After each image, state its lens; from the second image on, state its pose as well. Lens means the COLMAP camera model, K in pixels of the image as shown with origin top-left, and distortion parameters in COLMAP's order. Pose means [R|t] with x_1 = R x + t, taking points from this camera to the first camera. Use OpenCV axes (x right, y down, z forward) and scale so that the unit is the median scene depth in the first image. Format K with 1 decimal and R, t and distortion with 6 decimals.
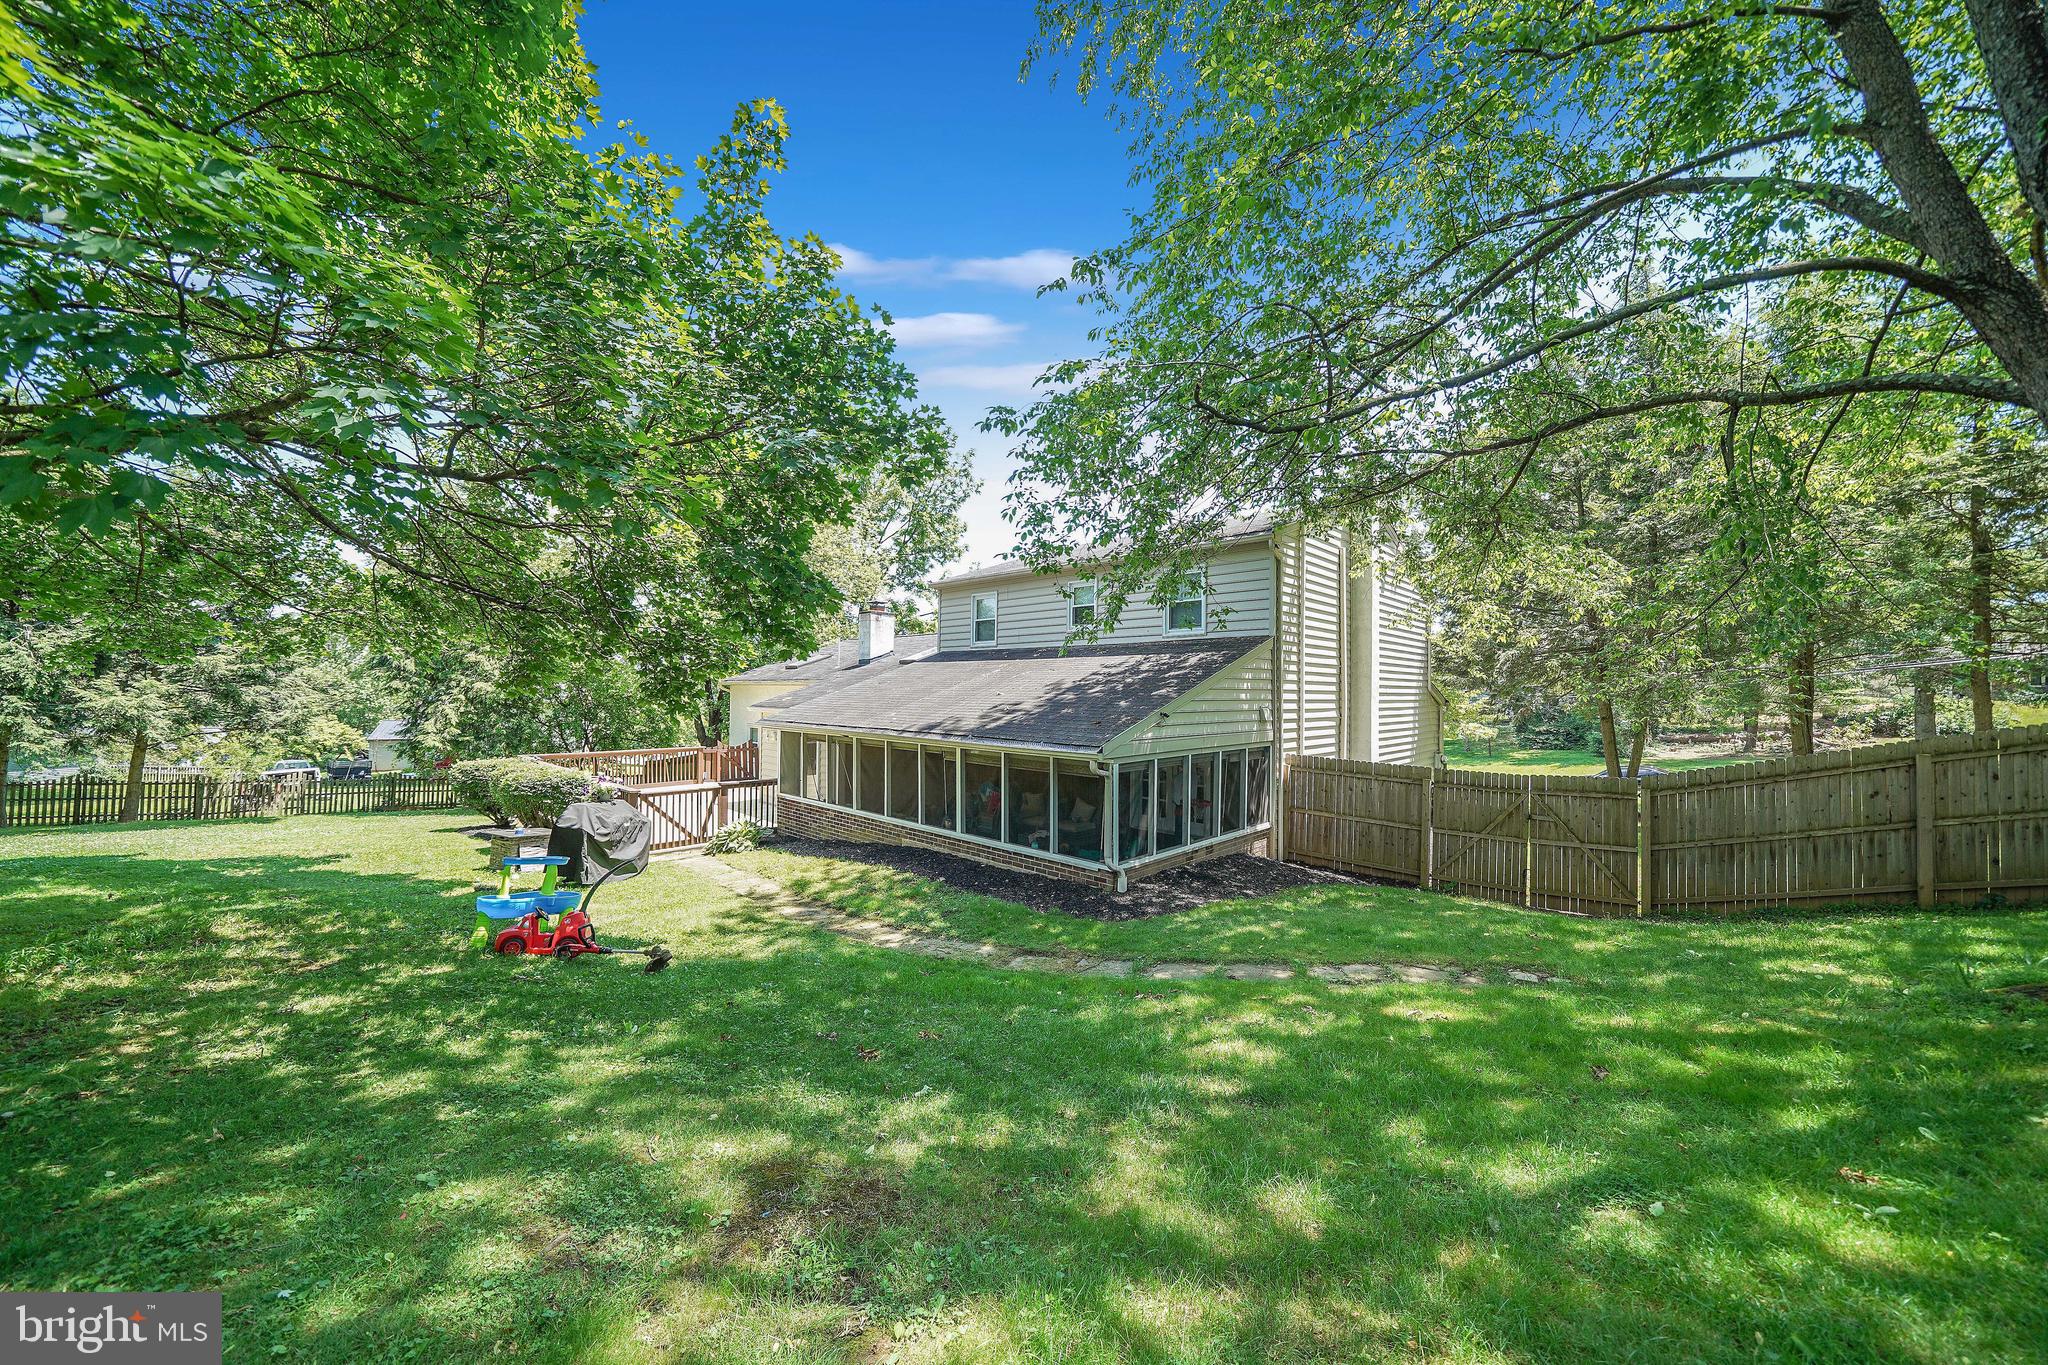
lens RADIAL K [[714.7, 0, 1019.0], [0, 714.7, 679.8], [0, 0, 1]] dist [-0.026898, 0.003225]
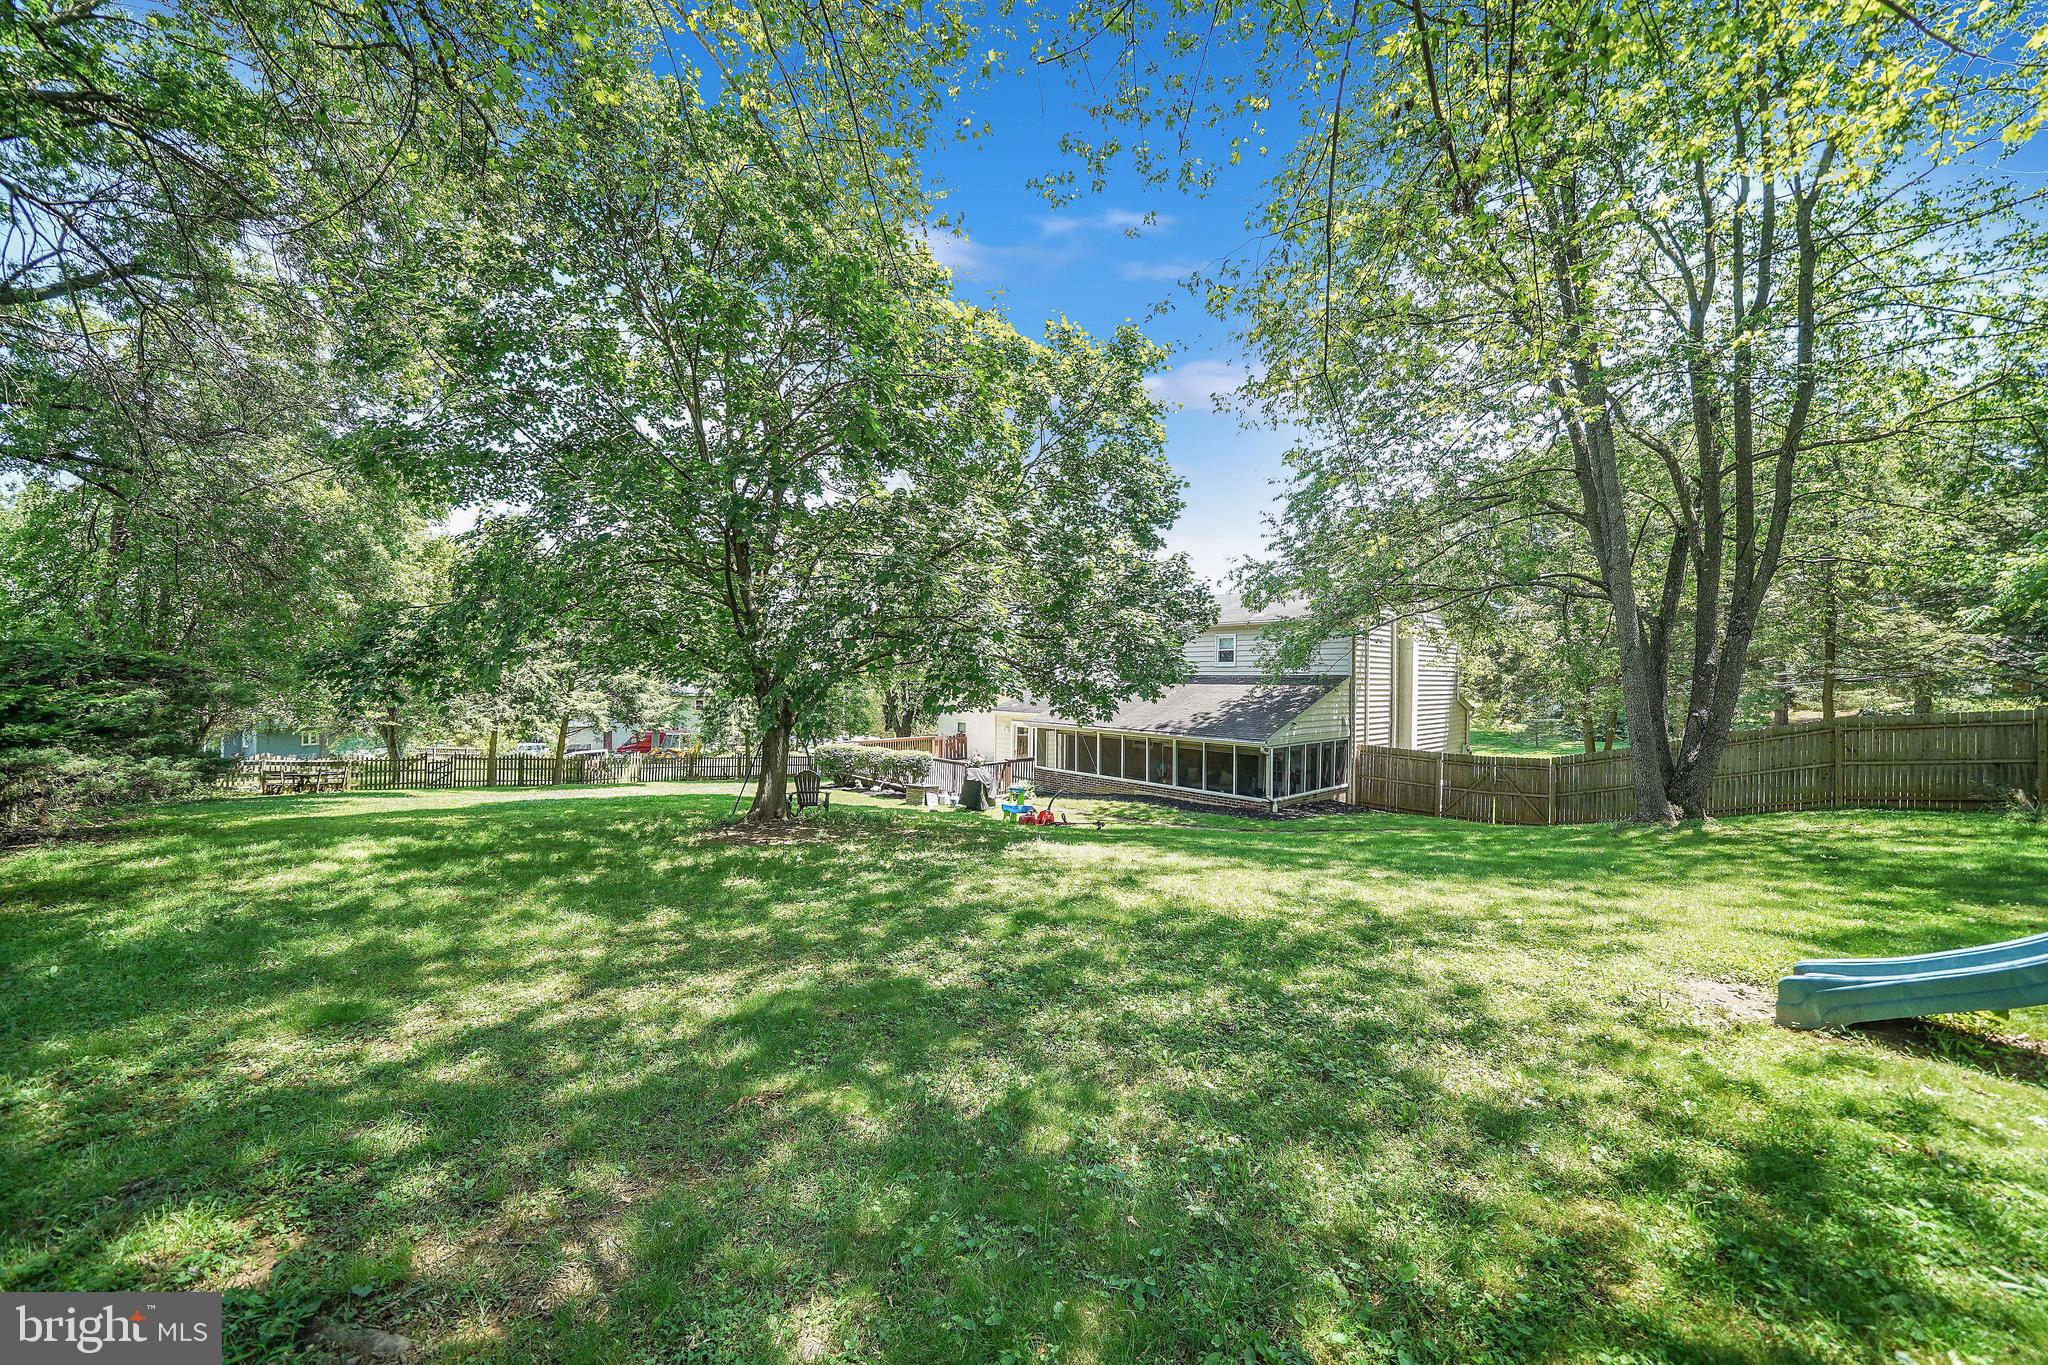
lens RADIAL K [[714.7, 0, 1019.0], [0, 714.7, 679.8], [0, 0, 1]] dist [-0.026898, 0.003225]
pose [[0.998148, 0.003824, -0.060708, -0.336097], [-0.002610, 0.999795, 0.020055, -0.081910], [0.060772, -0.019859, 0.997954, -0.751594]]
